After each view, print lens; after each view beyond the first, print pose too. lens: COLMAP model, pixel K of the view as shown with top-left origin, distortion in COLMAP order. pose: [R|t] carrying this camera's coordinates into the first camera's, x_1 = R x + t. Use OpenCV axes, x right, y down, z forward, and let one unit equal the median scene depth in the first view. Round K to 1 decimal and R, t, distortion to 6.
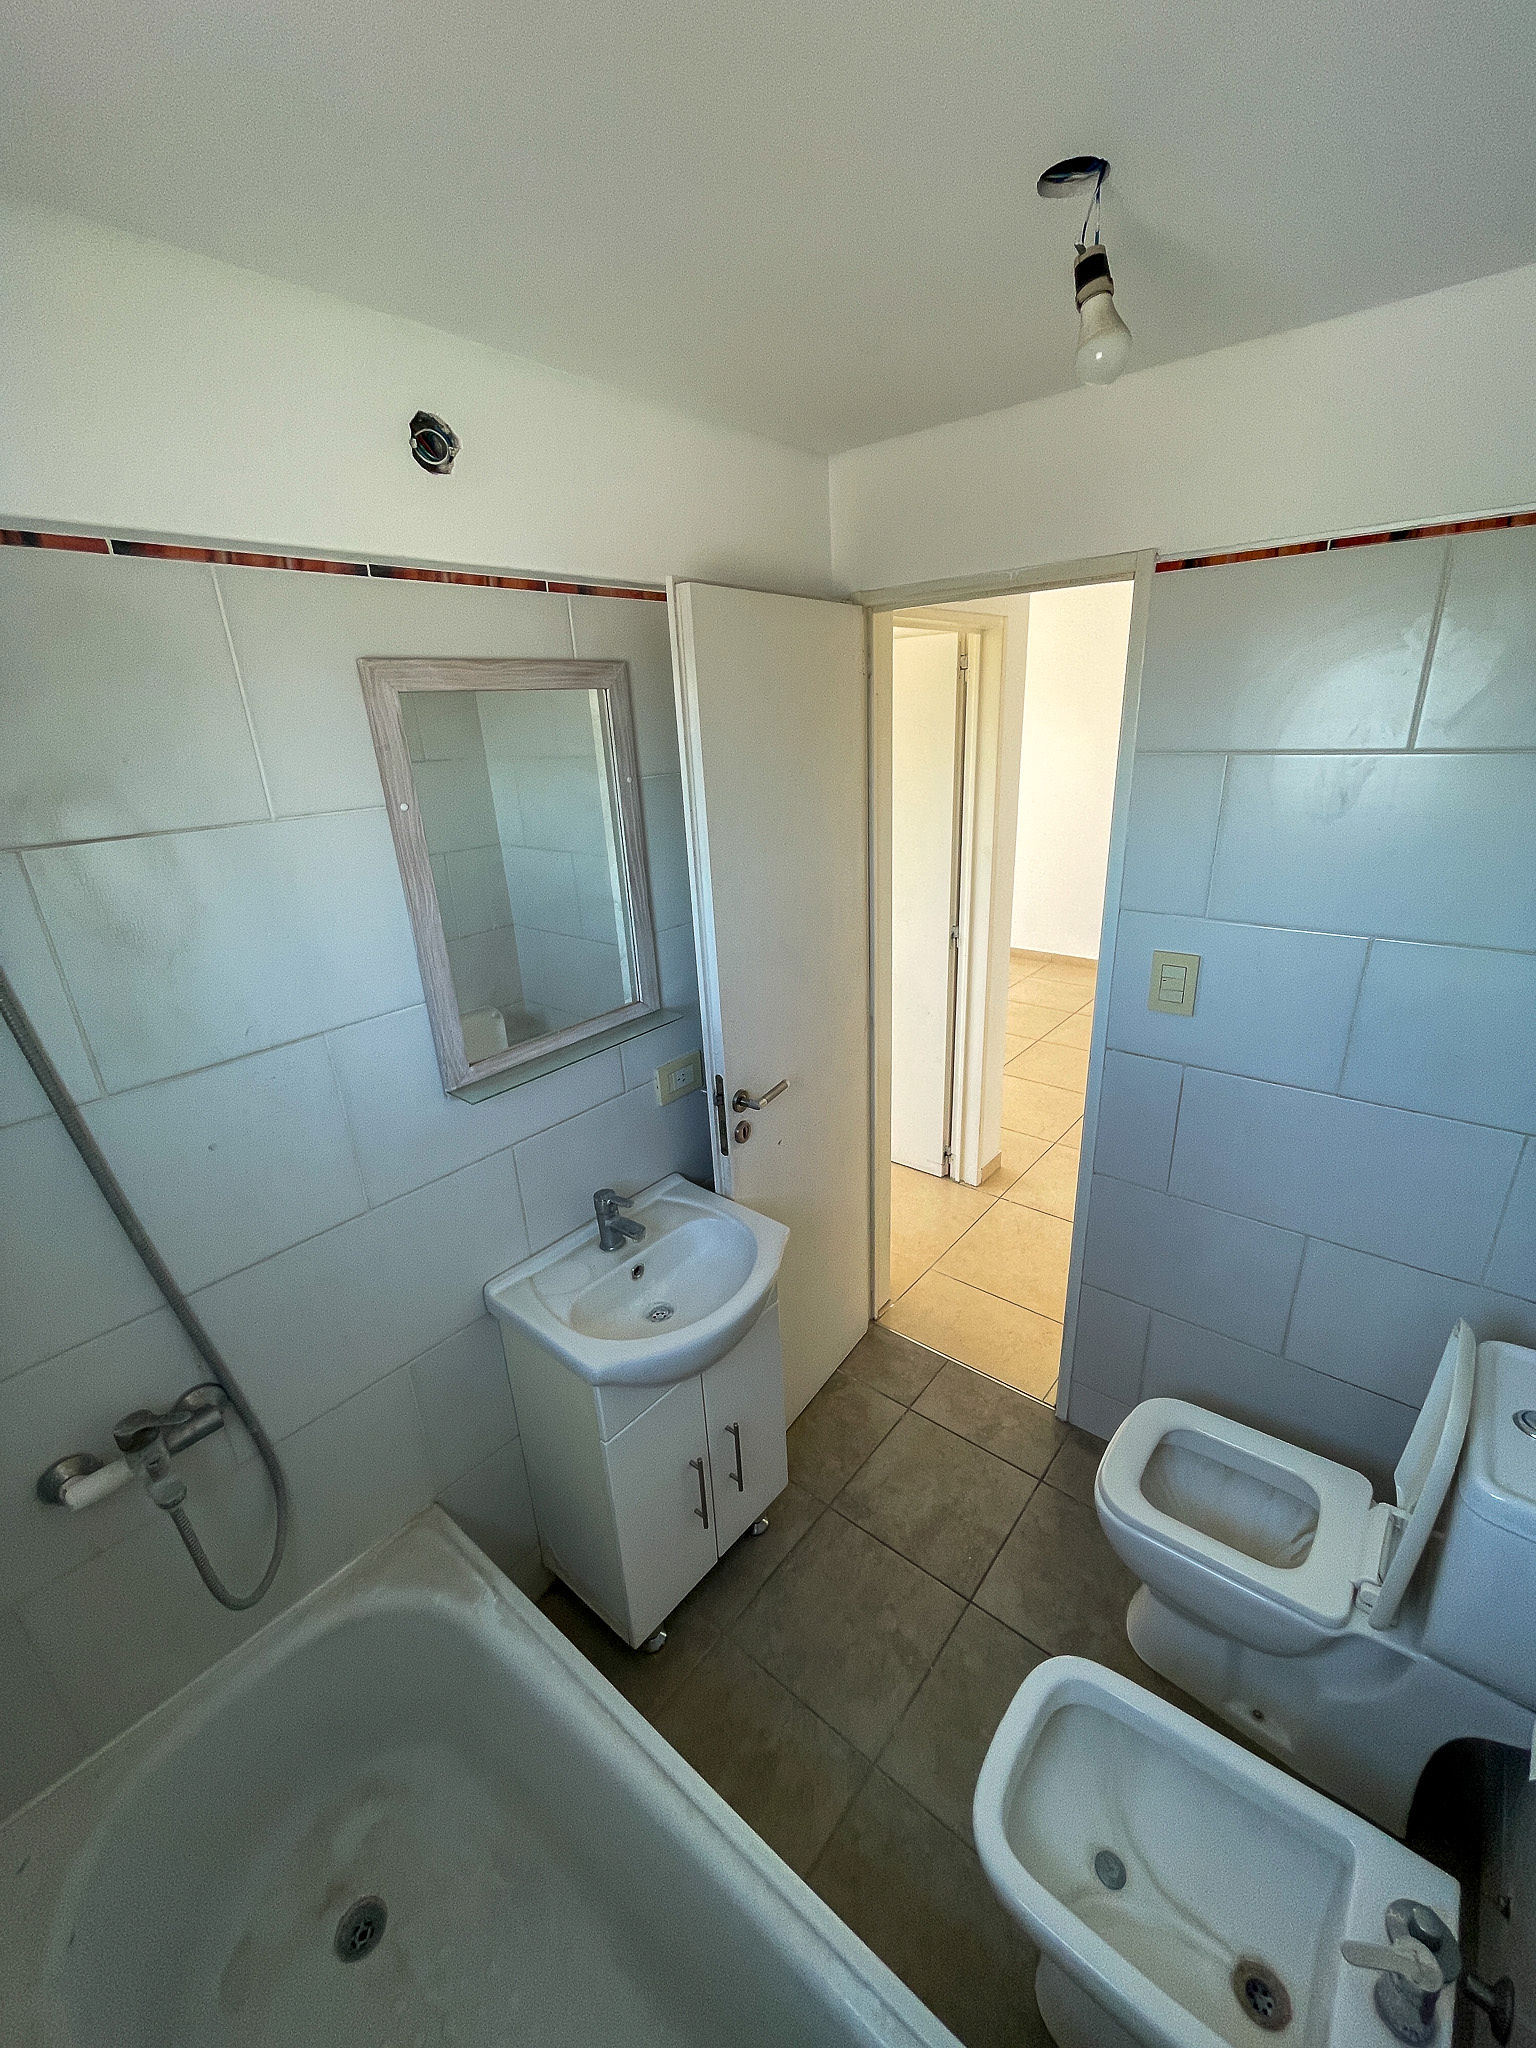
lens RADIAL K [[831.9, 0, 771.7], [0, 831.9, 1020.8], [0, 0, 1]] dist [-0.002786, -0.000159]
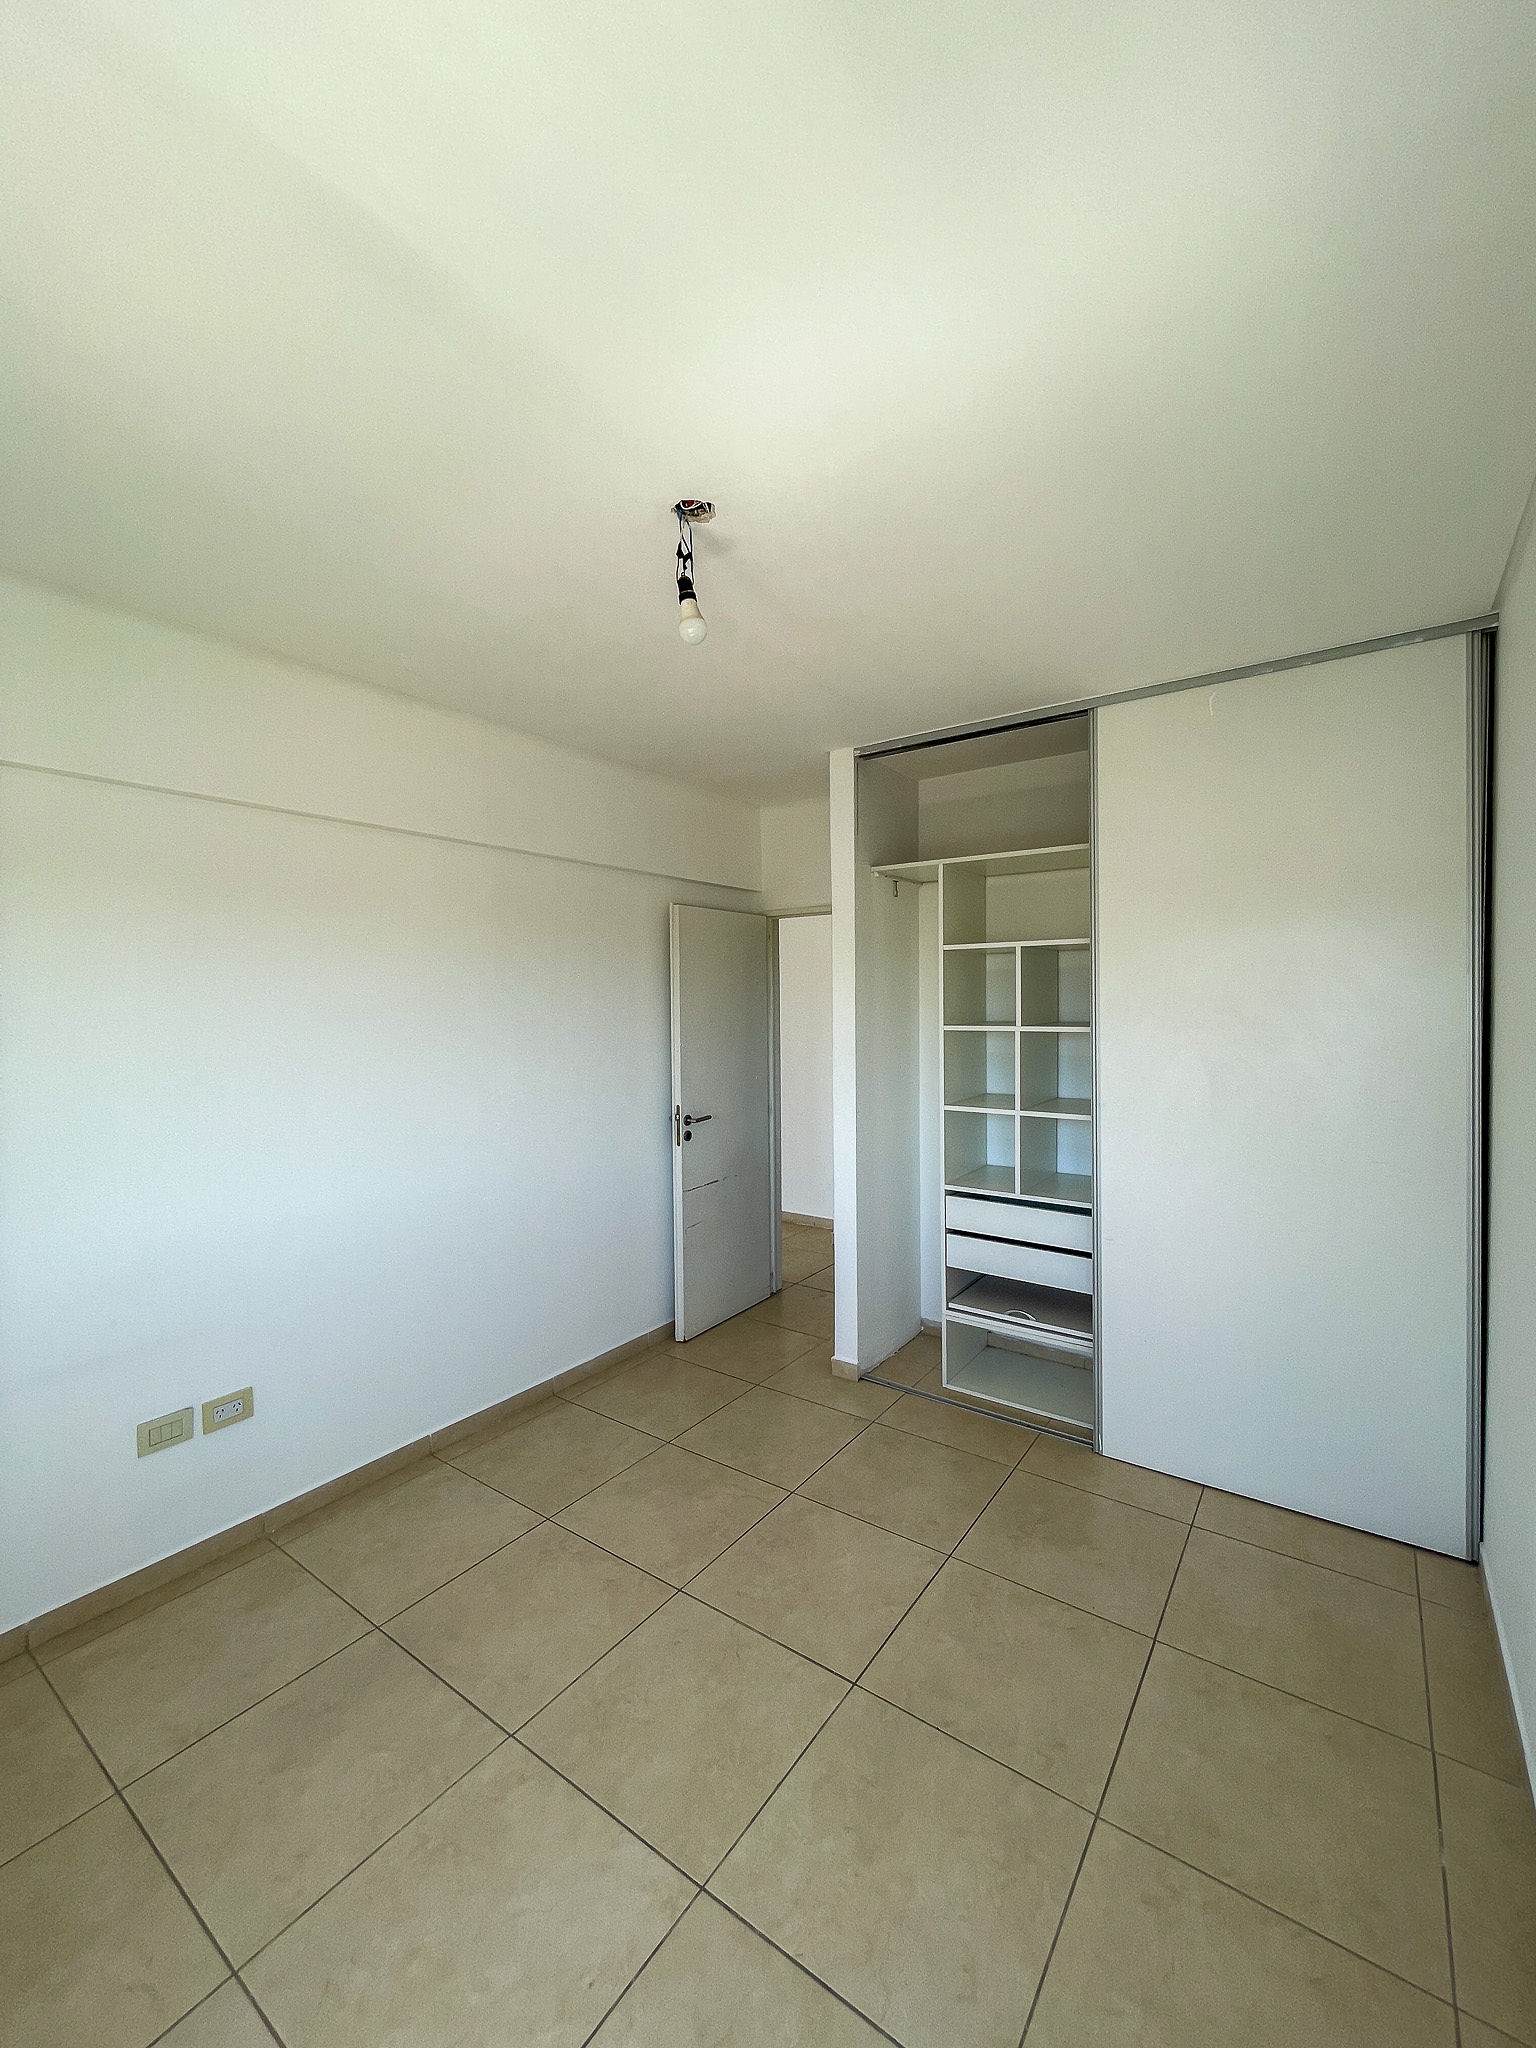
lens RADIAL K [[831.9, 0, 771.7], [0, 831.9, 1020.8], [0, 0, 1]] dist [-0.002786, -0.000159]
pose [[0.996583, 0.031667, 0.076283, 0.003544], [-0.004627, 0.943536, -0.331237, 0.234083], [-0.082465, 0.329752, 0.940459, -0.468960]]
